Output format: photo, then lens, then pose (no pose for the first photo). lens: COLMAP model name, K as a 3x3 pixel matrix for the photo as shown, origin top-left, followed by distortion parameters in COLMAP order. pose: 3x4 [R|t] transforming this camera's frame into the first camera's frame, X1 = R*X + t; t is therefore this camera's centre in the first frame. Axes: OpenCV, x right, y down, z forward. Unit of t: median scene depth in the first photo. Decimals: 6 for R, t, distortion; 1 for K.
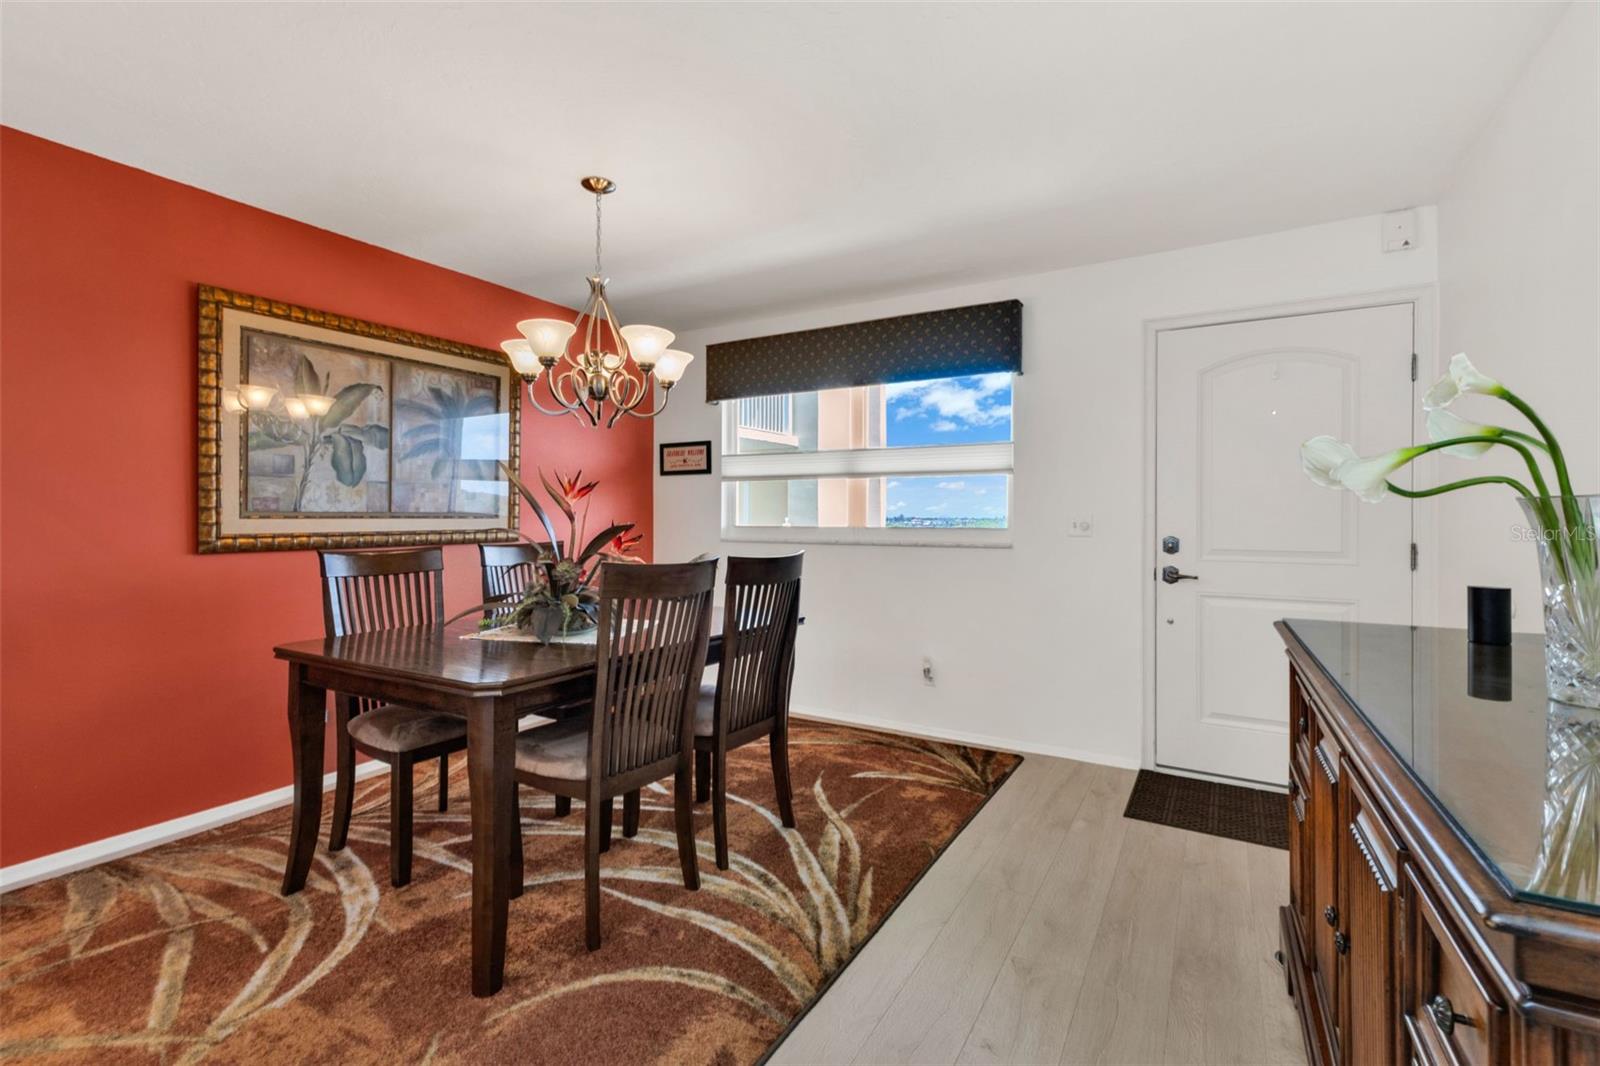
lens RADIAL K [[707.0, 0, 800.9], [0, 707.0, 512.0], [0, 0, 1]] dist [0.013782, -0.004260]
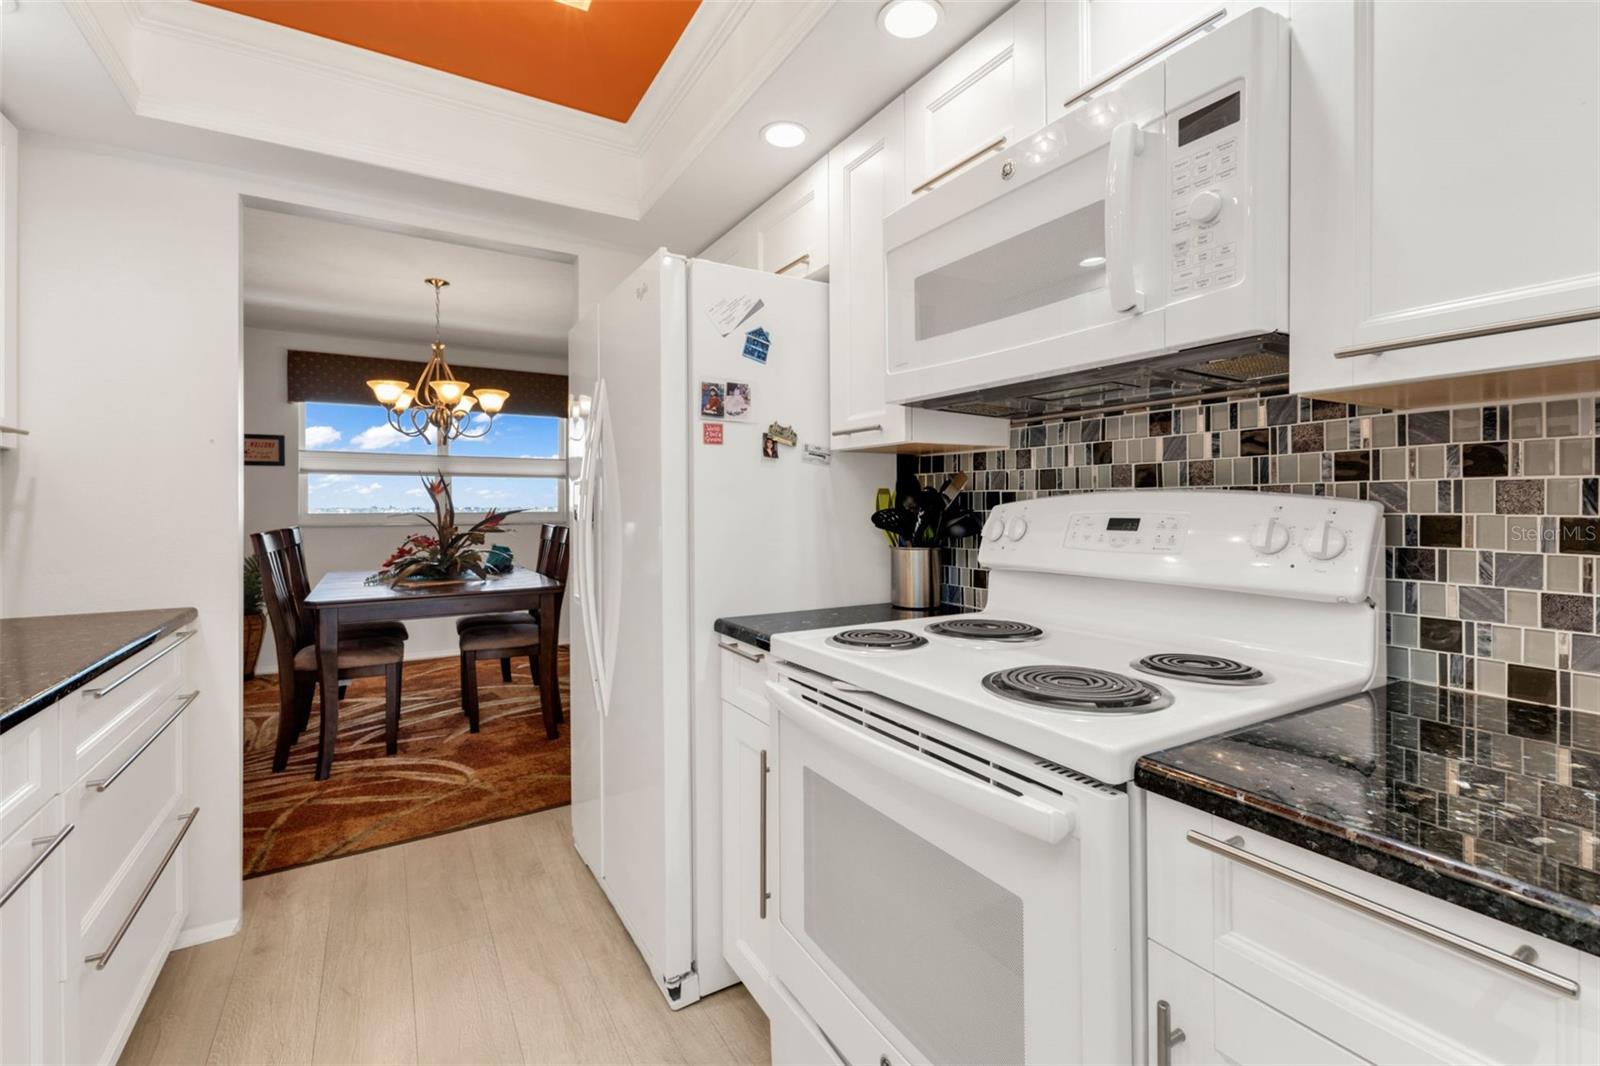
lens RADIAL K [[707.1, 0, 792.8], [0, 707.1, 498.4], [0, 0, 1]] dist [0.015795, -0.000077]
pose [[0.486699, 0.002794, 0.873565, -1.228075], [-0.001113, 0.999996, -0.002578, -0.003918], [-0.873569, 0.000283, 0.486701, -0.382050]]
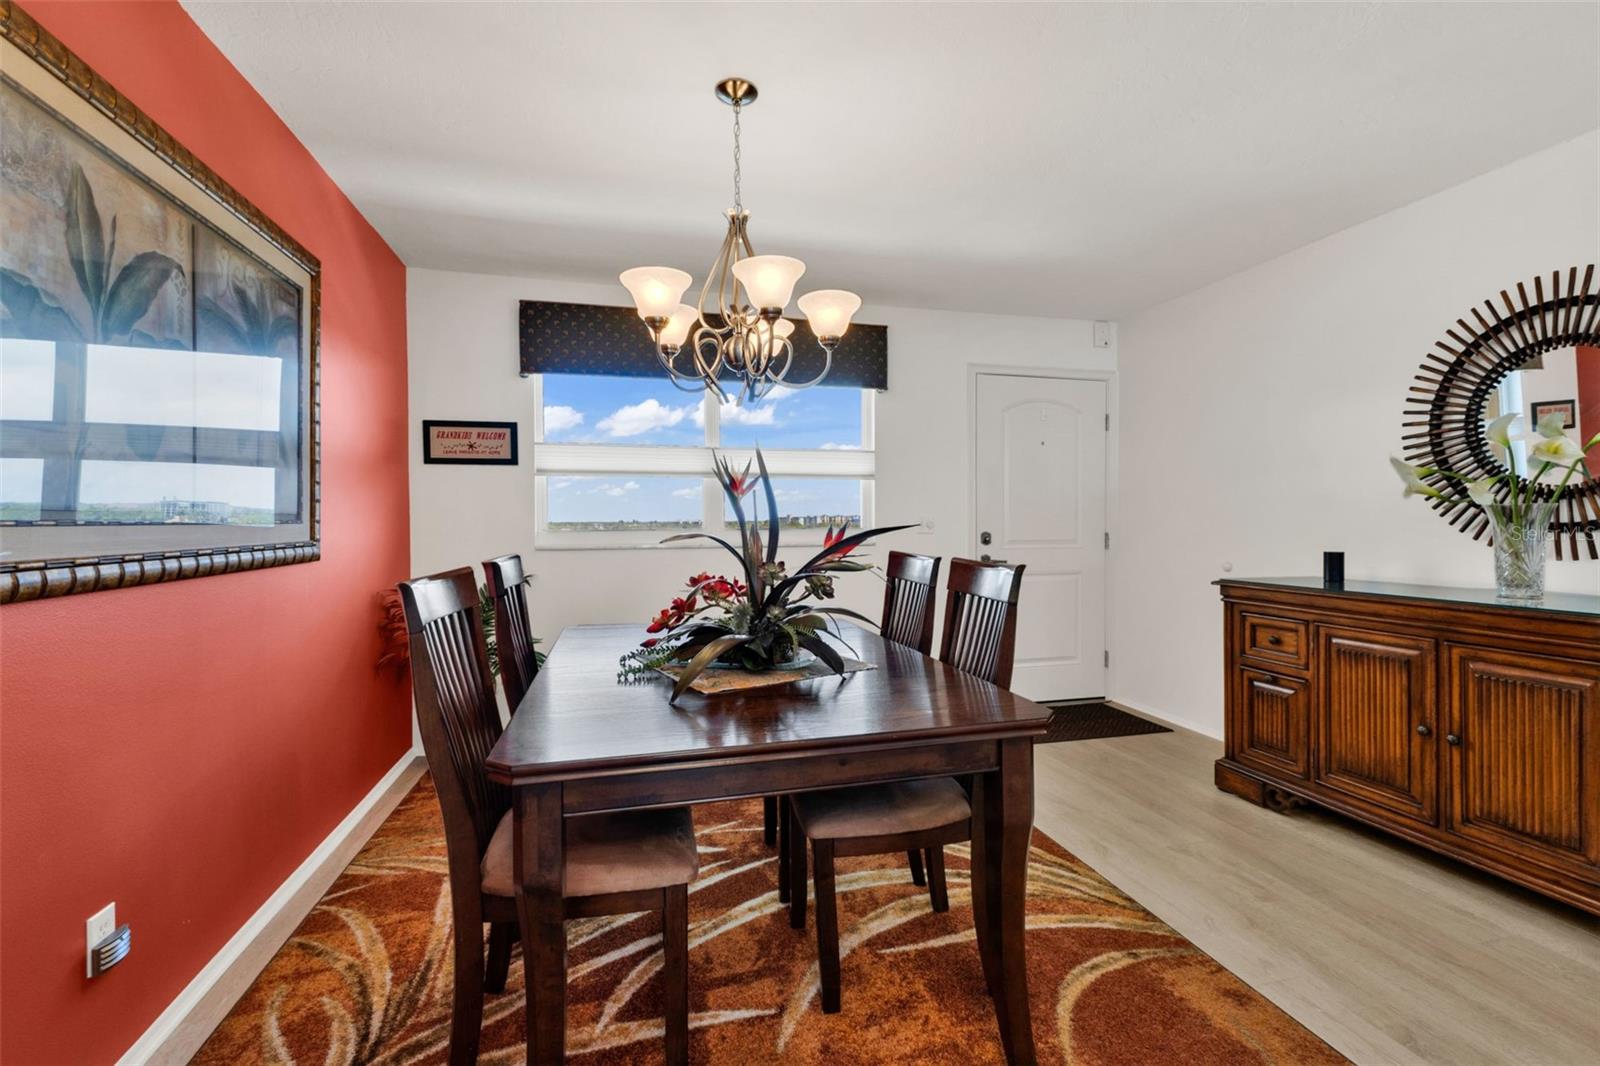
lens RADIAL K [[691.2, 0, 795.7], [0, 691.2, 524.0], [0, 0, 1]] dist [0.007806, -0.000337]
pose [[0.711979, -0.009981, 0.702130, -0.781107], [0.001604, 0.999919, 0.012588, 0.004617], [-0.702199, -0.007837, 0.711937, 0.405305]]
